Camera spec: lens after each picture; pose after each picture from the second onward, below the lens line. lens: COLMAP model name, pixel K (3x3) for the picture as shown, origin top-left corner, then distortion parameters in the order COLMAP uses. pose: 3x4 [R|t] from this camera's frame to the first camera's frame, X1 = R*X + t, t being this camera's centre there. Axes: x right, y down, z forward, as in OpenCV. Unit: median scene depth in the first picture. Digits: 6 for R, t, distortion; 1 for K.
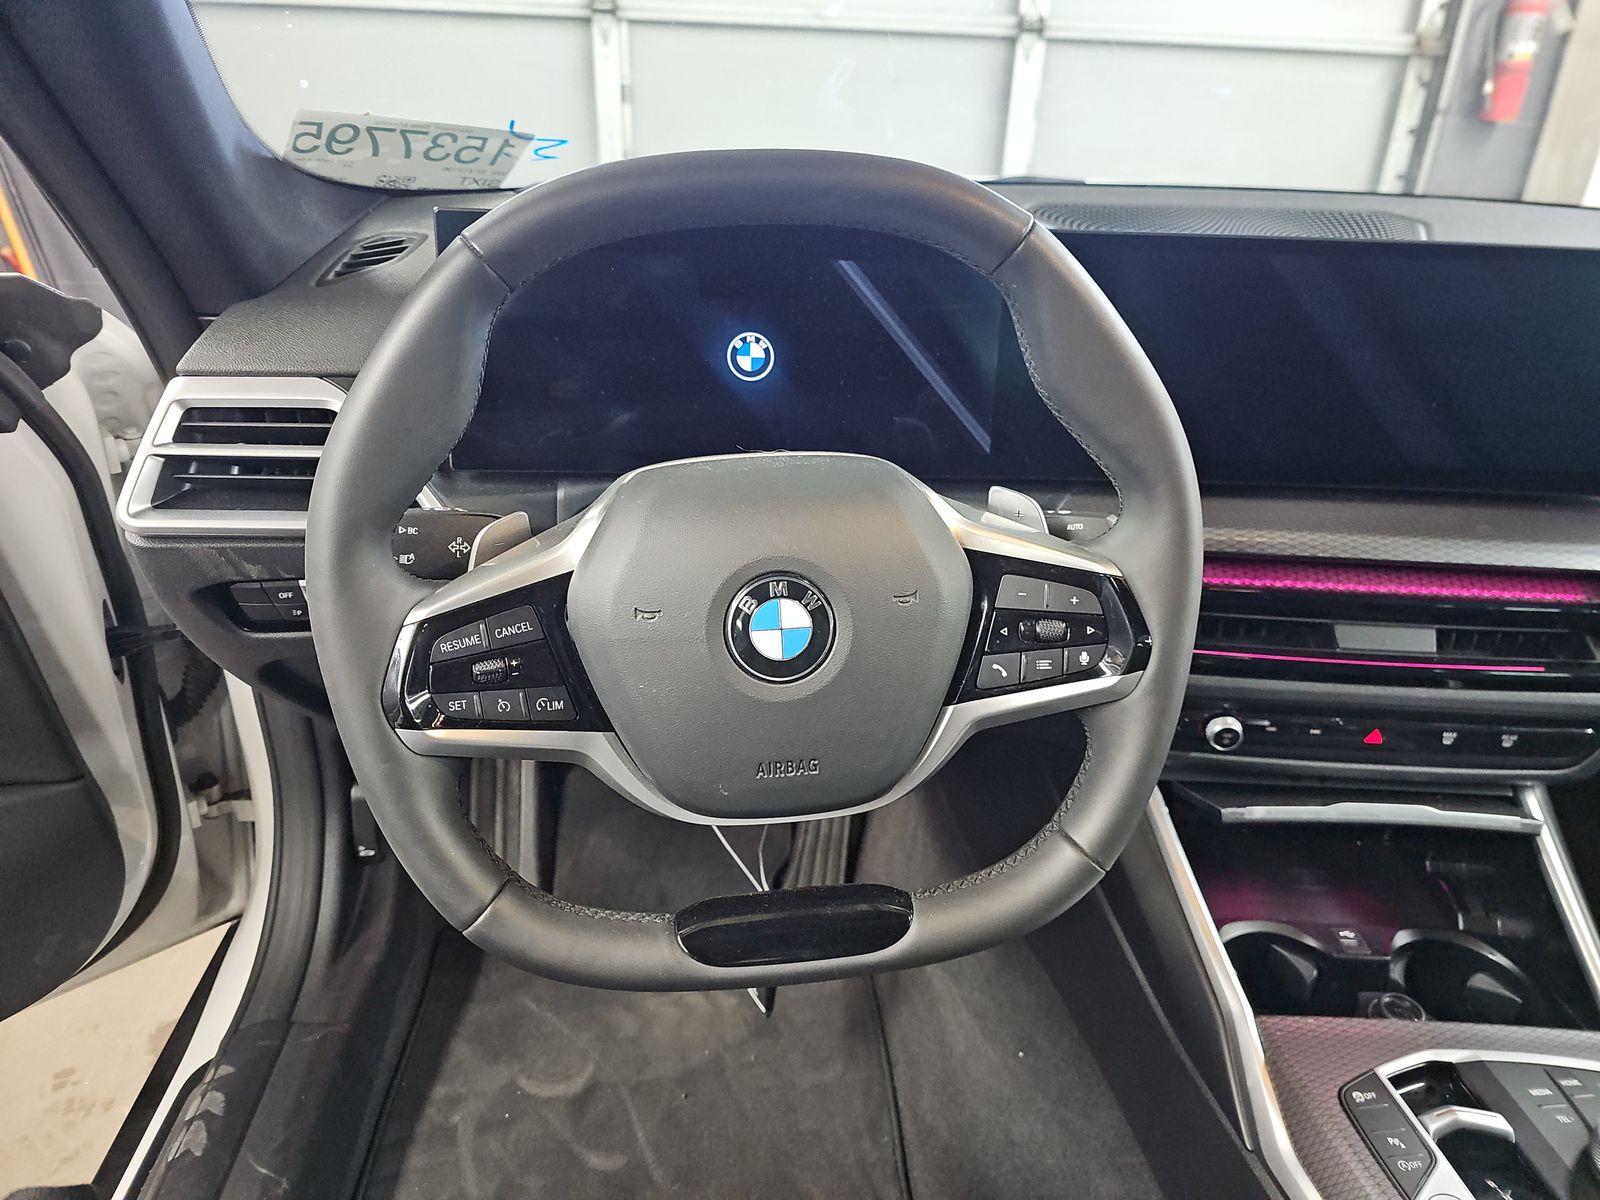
lens RADIAL K [[1052.5, 0, 798.1], [0, 1052.5, 602.3], [0, 0, 1]] dist [0.032644, -0.038745]
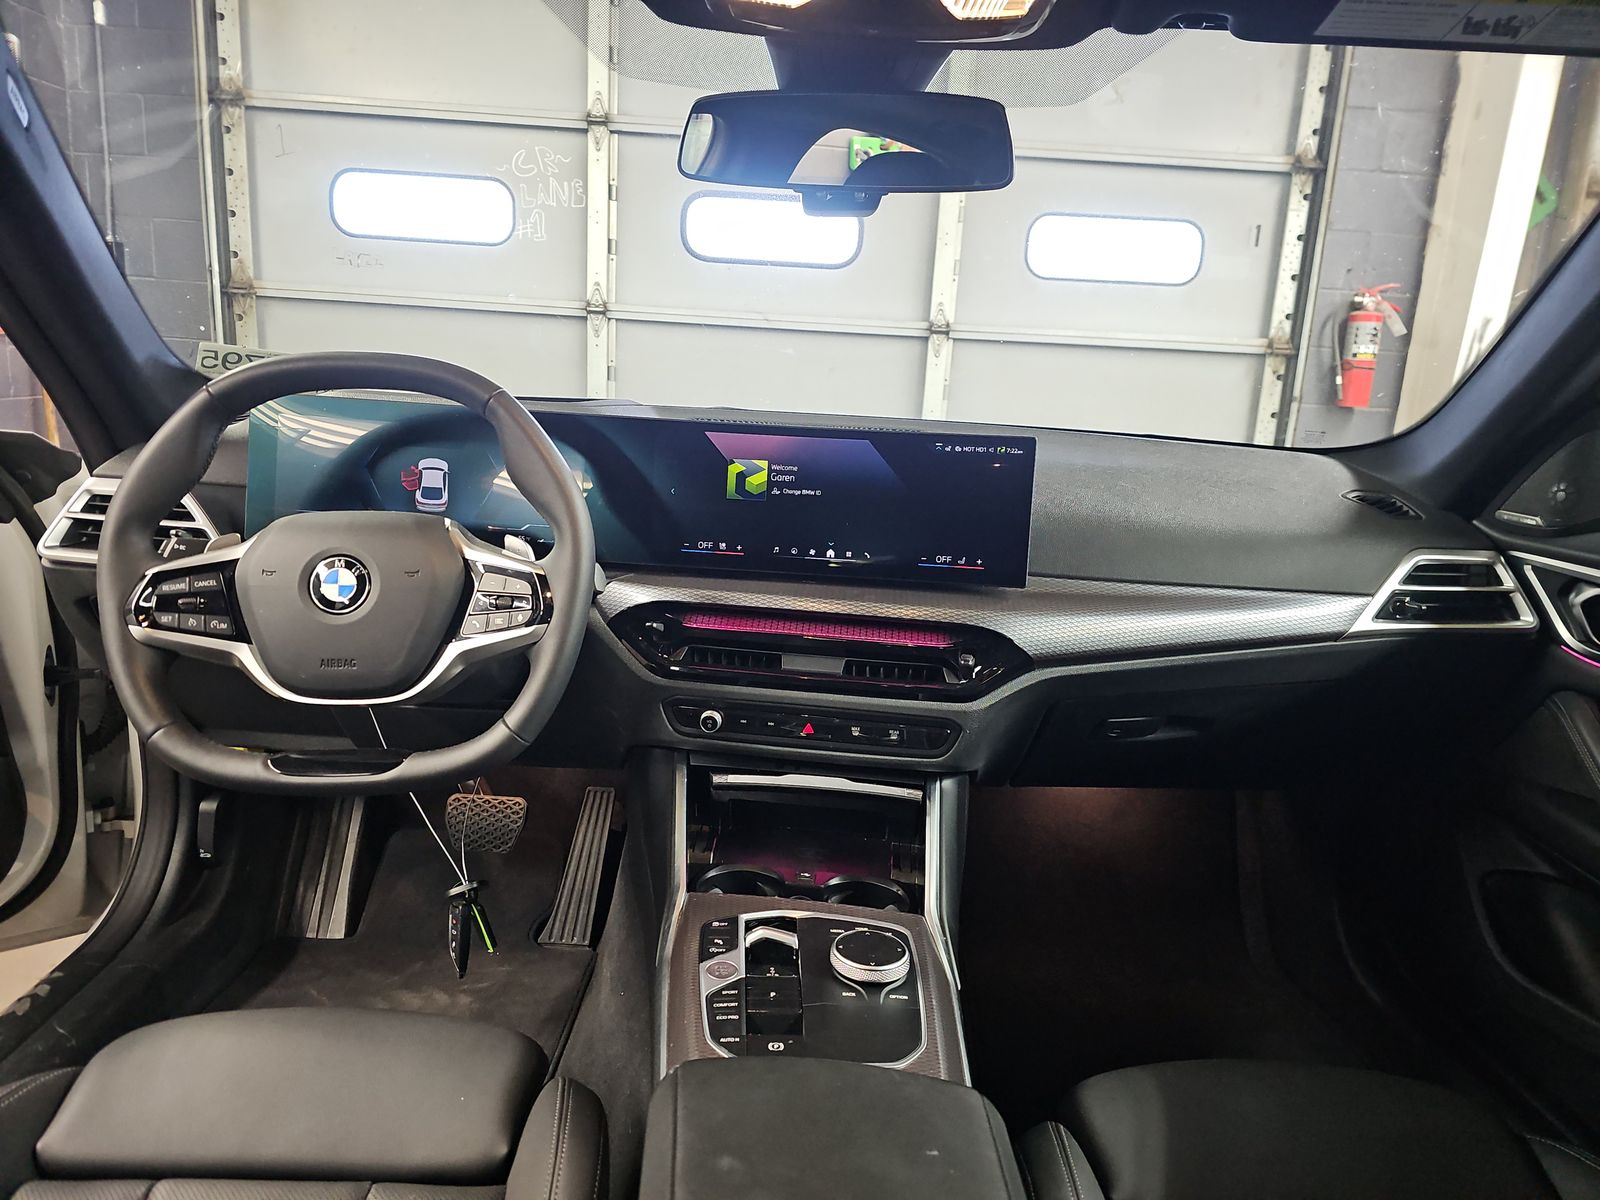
lens RADIAL K [[1052.5, 0, 793.8], [0, 1052.5, 601.7], [0, 0, 1]] dist [0.032644, -0.038745]
pose [[0.997598, 0.032215, -0.061321, 0.525685], [-0.046362, 0.968275, -0.245548, 0.278002], [0.051466, 0.247801, 0.967443, -0.445266]]
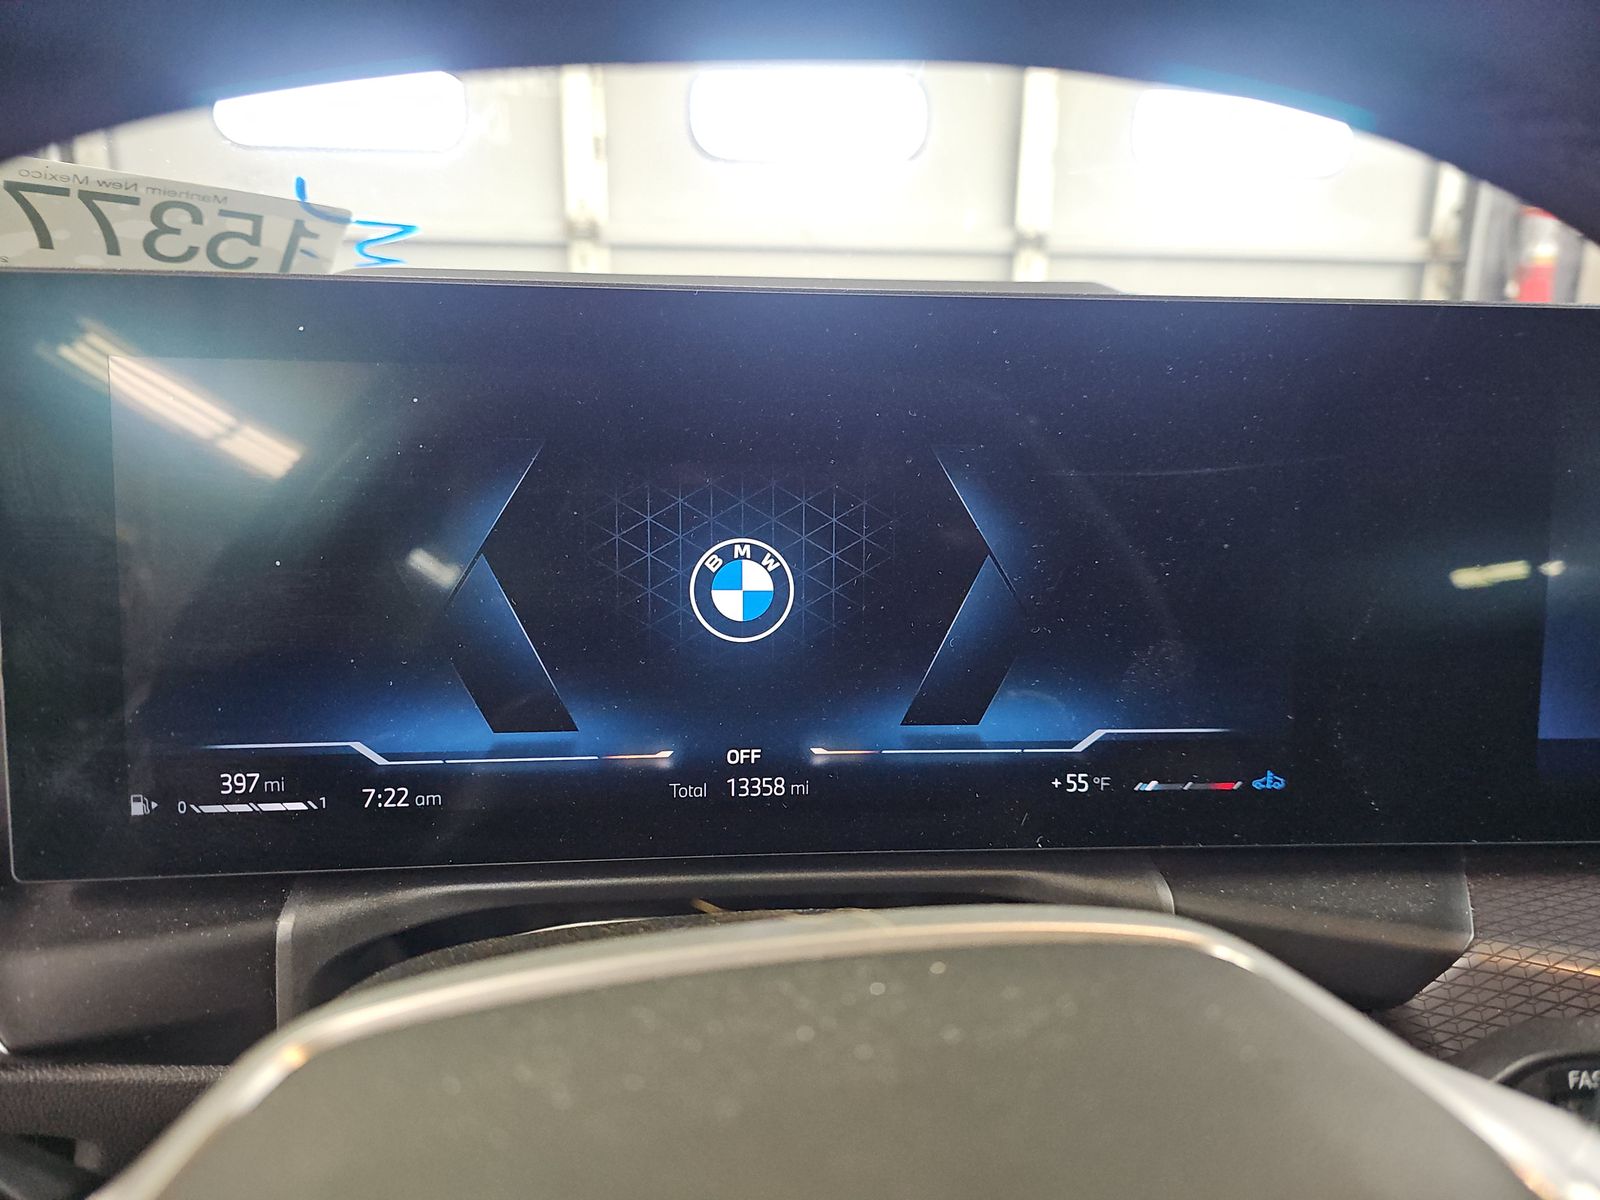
lens RADIAL K [[1052.5, 0, 796.3], [0, 1052.5, 600.7], [0, 0, 1]] dist [0.032644, -0.038745]
pose [[0.999678, -0.024128, 0.007904, -0.023887], [0.025246, 0.977654, -0.208699, -0.124803], [-0.002692, 0.208831, 0.977948, 0.522445]]
